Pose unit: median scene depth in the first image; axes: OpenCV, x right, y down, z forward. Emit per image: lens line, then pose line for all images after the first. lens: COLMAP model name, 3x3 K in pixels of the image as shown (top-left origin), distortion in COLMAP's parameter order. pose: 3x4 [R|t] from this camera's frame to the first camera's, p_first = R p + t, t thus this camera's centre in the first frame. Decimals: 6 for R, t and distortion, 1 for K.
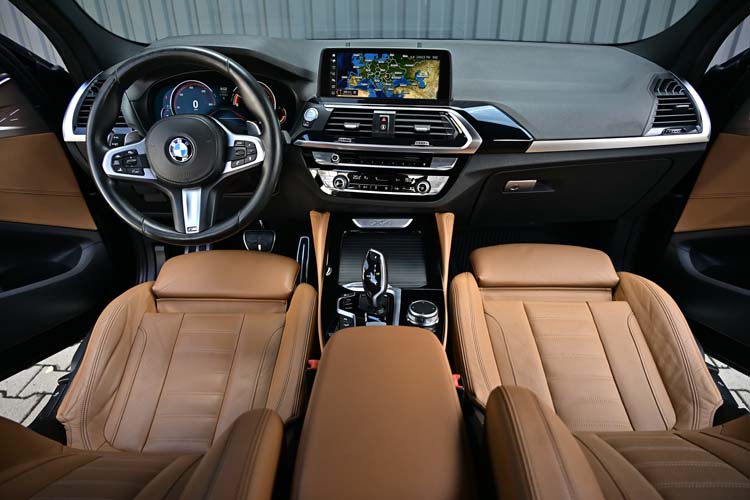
lens RADIAL K [[475.3, 0, 372.9], [0, 475.3, 251.5], [0, 0, 1]] dist [-0.011651, 0.002763]
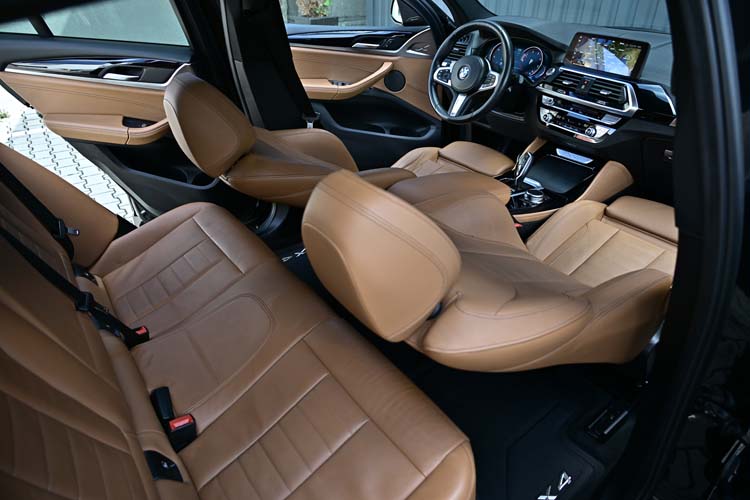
lens RADIAL K [[475.3, 0, 374.7], [0, 475.3, 252.6], [0, 0, 1]] dist [-0.011651, 0.002763]
pose [[0.612335, 0.422904, -0.667981, 0.842223], [-0.394599, 0.895625, 0.205301, 0.165295], [0.685082, 0.137871, 0.715300, -0.471486]]
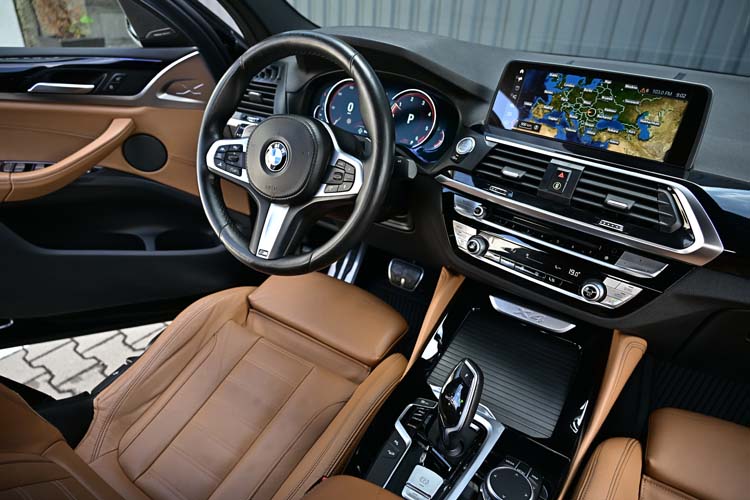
lens RADIAL K [[475.3, 0, 375.4], [0, 475.3, 251.7], [0, 0, 1]] dist [-0.011651, 0.002763]
pose [[0.848465, 0.293019, -0.440735, 0.122655], [-0.304826, 0.951314, 0.045650, -0.126217], [0.432653, 0.095615, 0.896476, 0.304924]]
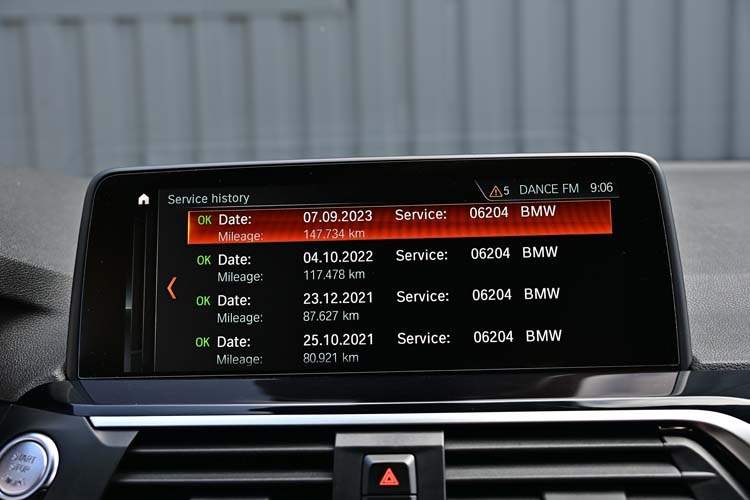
lens RADIAL K [[985.6, 0, 380.1], [0, 985.6, 250.8], [0, 0, 1]] dist [-0.009619, 0.000000]
pose [[0.994528, -0.037896, 0.097354, -0.016955], [0.073099, 0.918190, -0.389338, -0.201251], [-0.074635, 0.394325, 0.915935, 0.576003]]
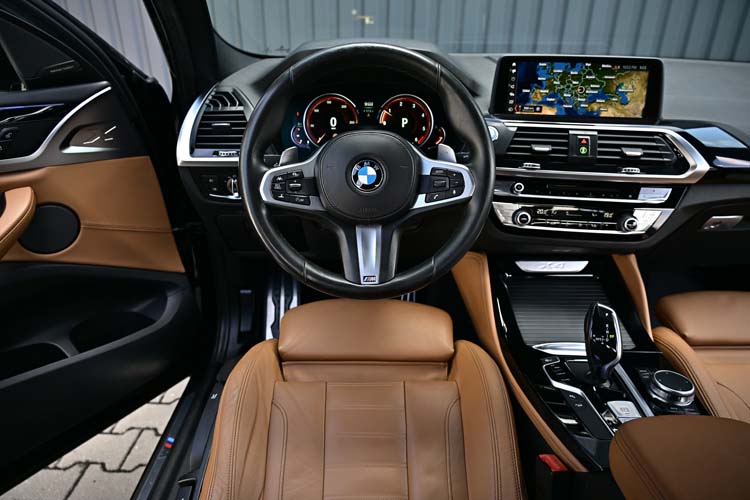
lens RADIAL K [[475.3, 0, 376.2], [0, 475.3, 251.1], [0, 0, 1]] dist [-0.011651, 0.002763]
pose [[0.999666, 0.000374, 0.025839, -0.347426], [0.001291, 0.997923, -0.064407, -0.037515], [-0.025809, 0.064418, 0.997589, 0.207194]]
